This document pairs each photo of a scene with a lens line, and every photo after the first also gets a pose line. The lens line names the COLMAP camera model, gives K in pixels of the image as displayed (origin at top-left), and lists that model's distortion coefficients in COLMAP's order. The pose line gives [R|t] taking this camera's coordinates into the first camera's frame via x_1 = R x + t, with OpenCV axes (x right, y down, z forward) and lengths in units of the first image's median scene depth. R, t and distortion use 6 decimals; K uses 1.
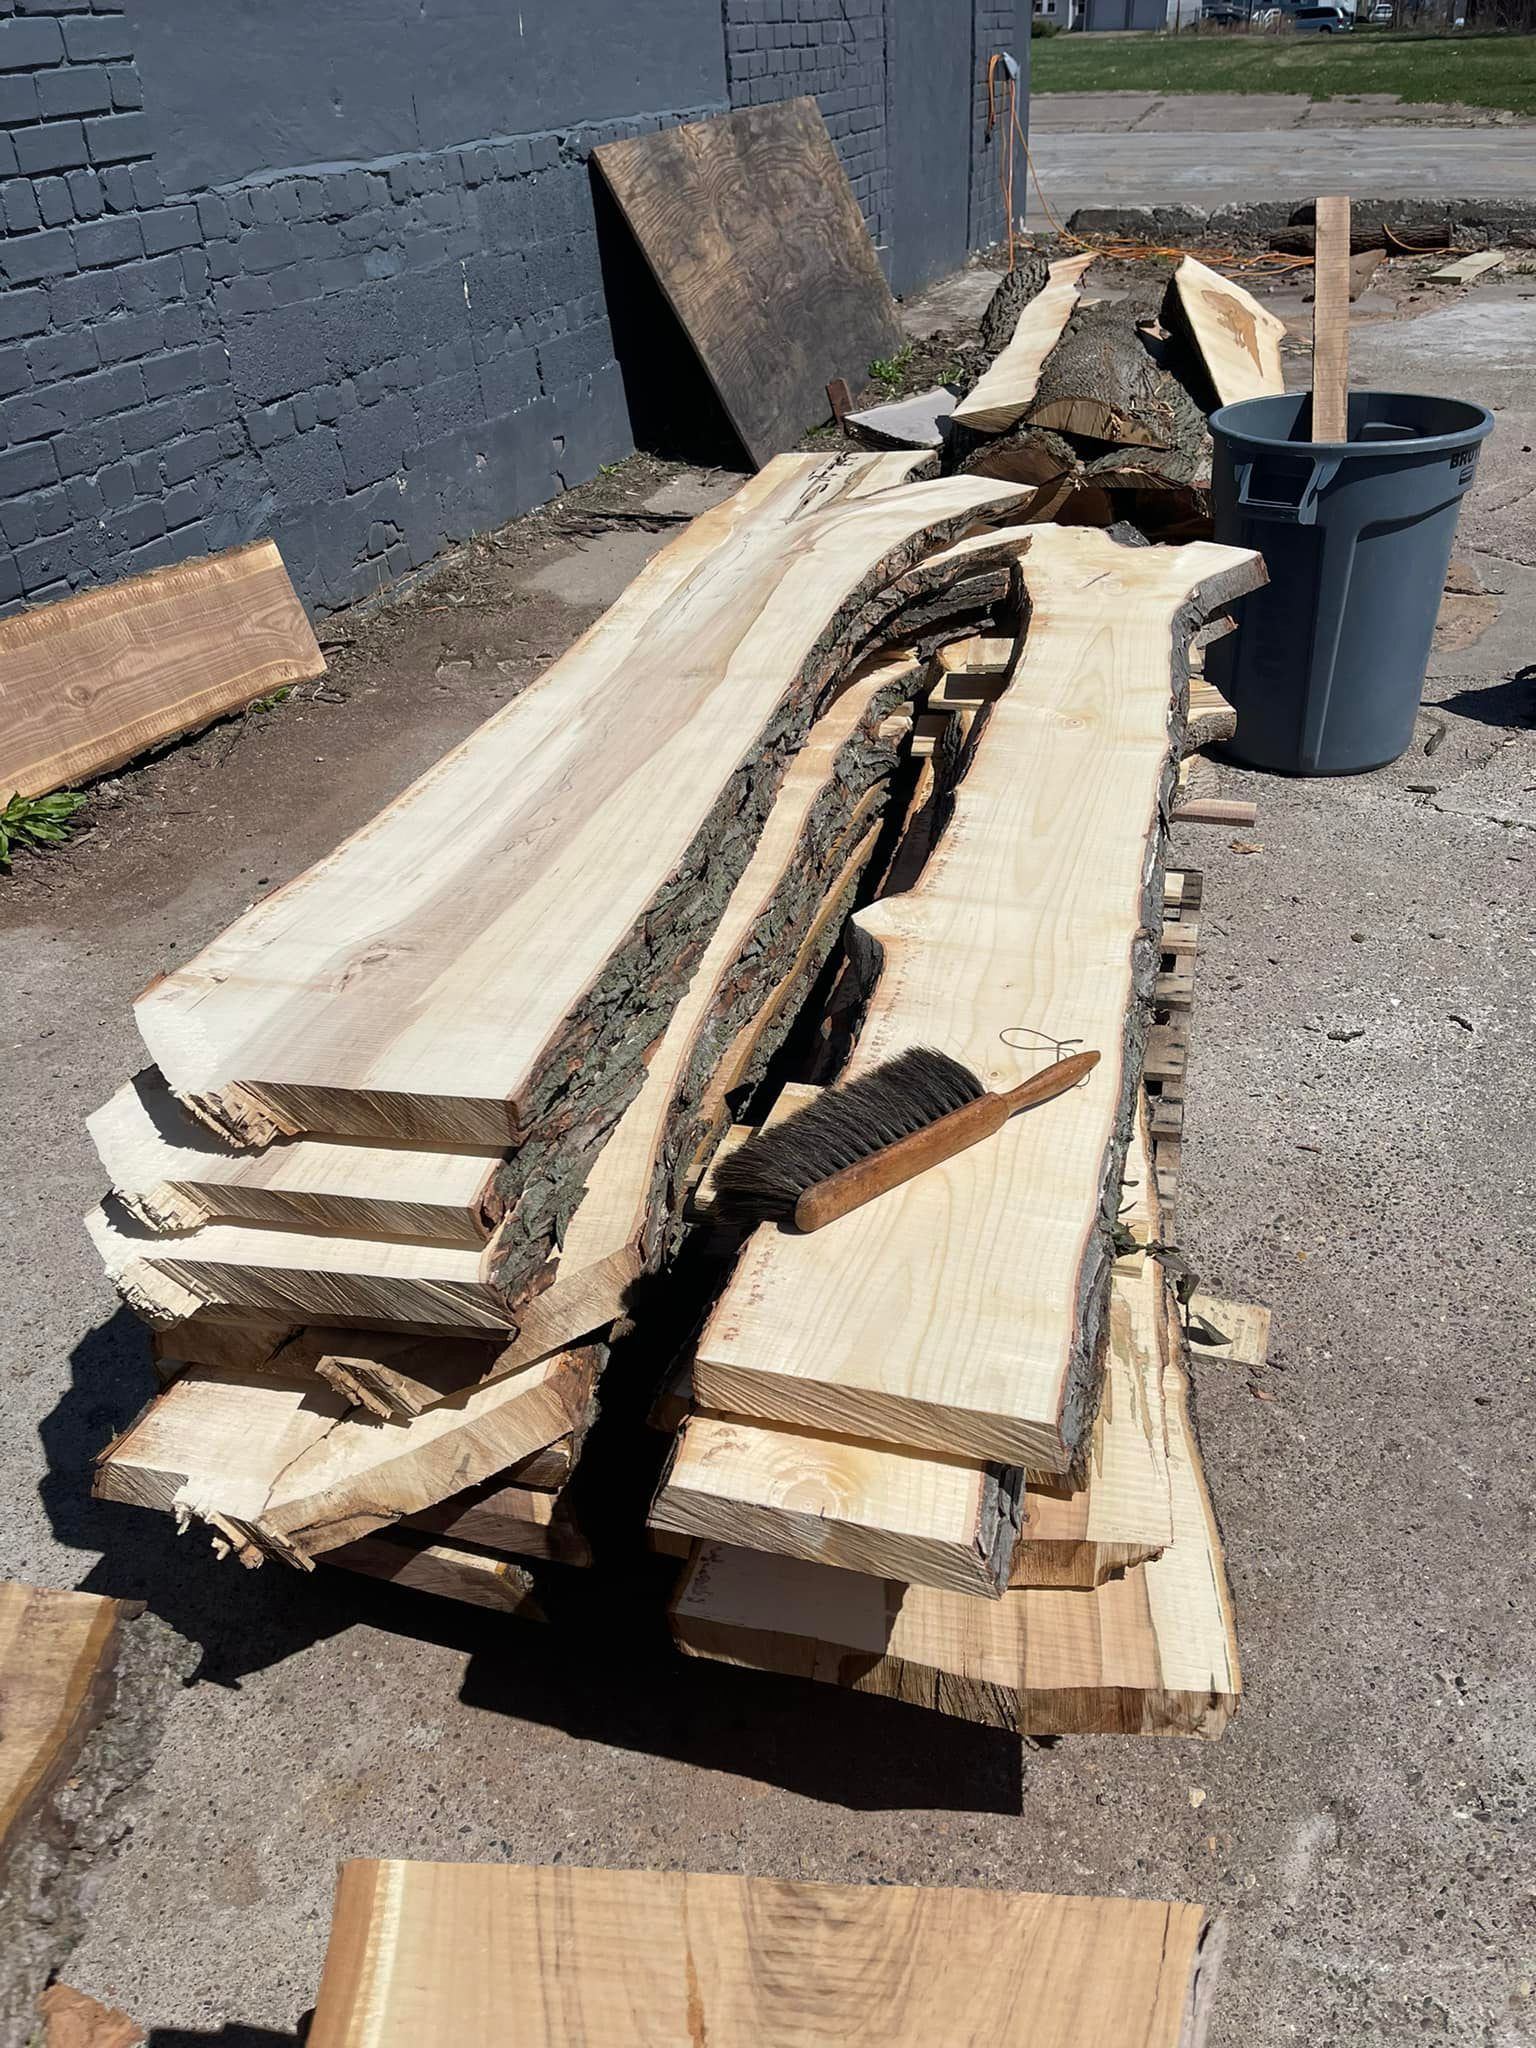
lens RADIAL K [[1468.2, 0, 768.0], [0, 1468.2, 1024.0], [0, 0, 1]] dist [-0.010395, -0.003507]
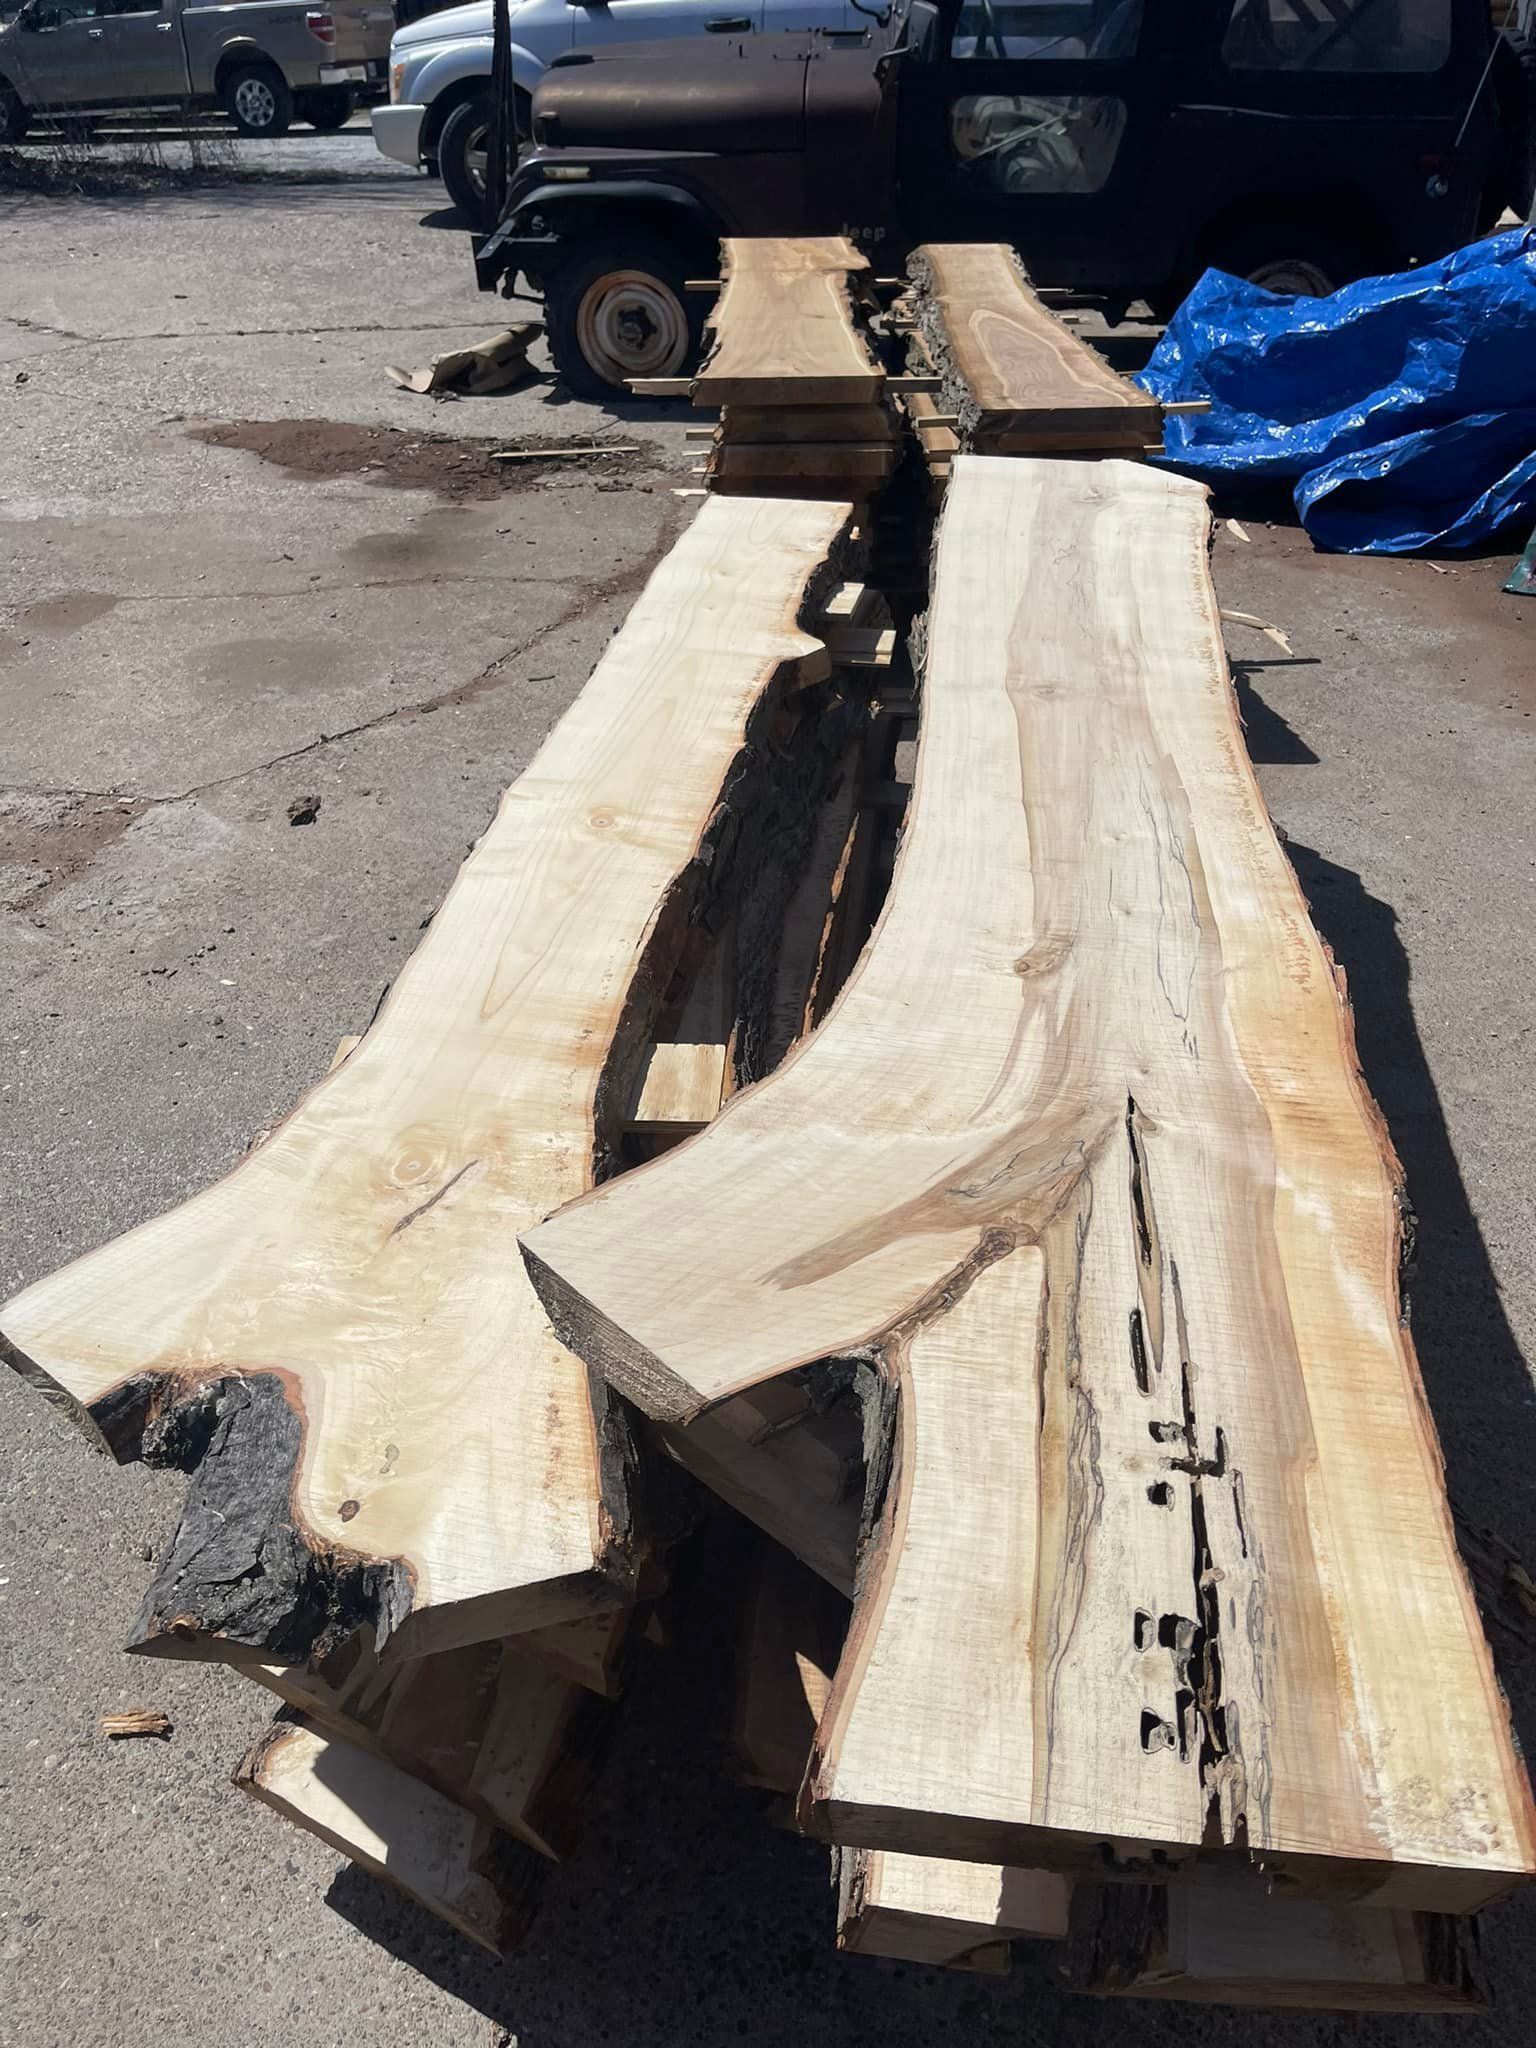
lens RADIAL K [[1468.2, 0, 768.0], [0, 1468.2, 1024.0], [0, 0, 1]] dist [-0.010395, -0.003507]
pose [[-0.991890, 0.111066, -0.061793, 0.179226], [-0.020116, 0.342871, 0.939167, -0.940014], [0.125497, 0.932794, -0.337856, 1.395526]]
